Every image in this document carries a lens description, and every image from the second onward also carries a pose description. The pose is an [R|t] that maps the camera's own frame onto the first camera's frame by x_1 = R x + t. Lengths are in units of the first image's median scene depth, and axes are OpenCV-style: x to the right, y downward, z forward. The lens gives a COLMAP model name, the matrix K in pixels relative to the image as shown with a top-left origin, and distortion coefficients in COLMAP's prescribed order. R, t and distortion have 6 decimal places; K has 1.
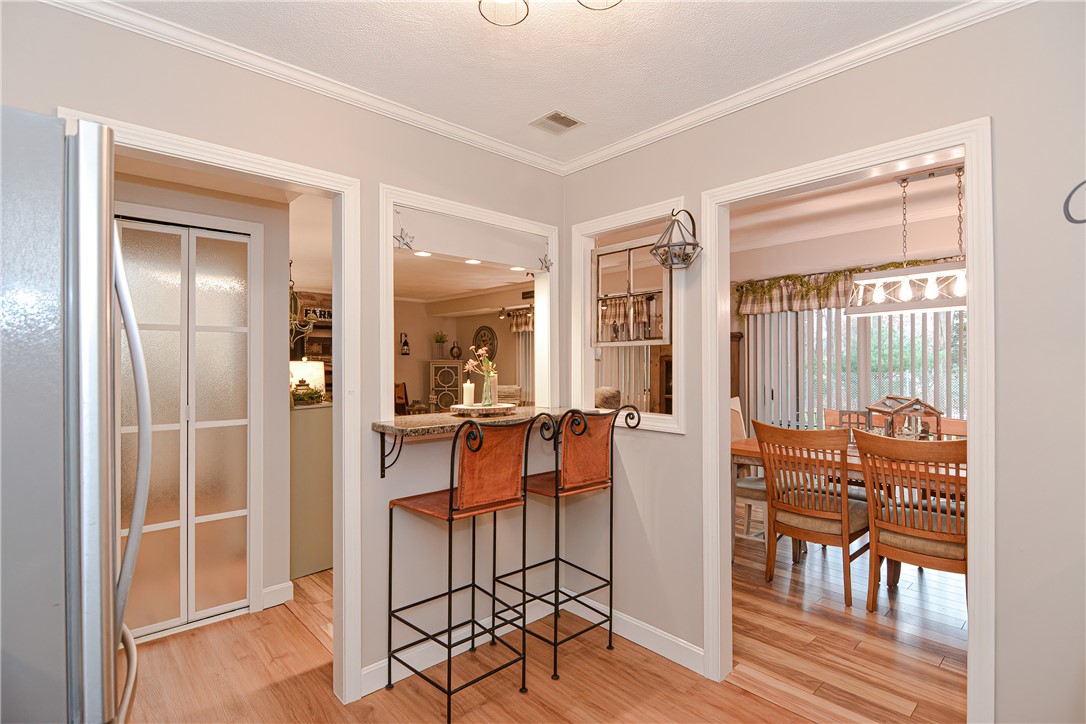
lens RADIAL K [[529.9, 0, 539.8], [0, 529.9, 363.5], [0, 0, 1]] dist [0.006248, -0.001985]
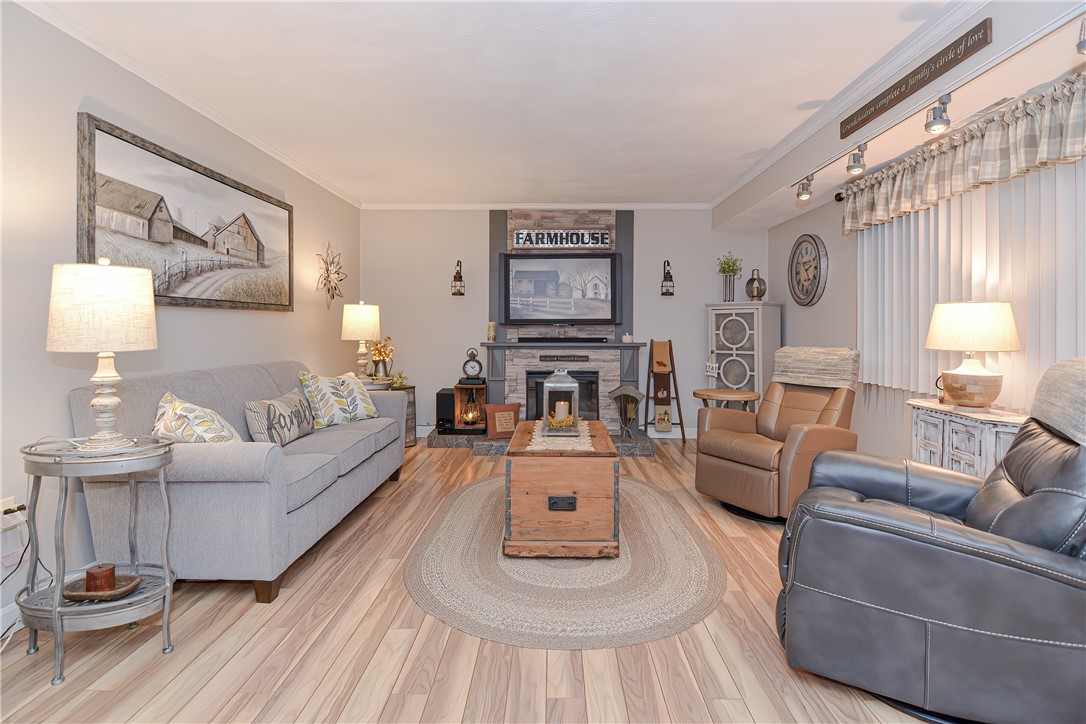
lens RADIAL K [[529.9, 0, 549.4], [0, 529.9, 325.9], [0, 0, 1]] dist [0.006248, -0.001985]
pose [[0.734022, 0.000627, -0.679126, 0.066966], [-0.003503, 0.999990, -0.002863, 0.022080], [0.679117, 0.004480, 0.734016, 0.450124]]
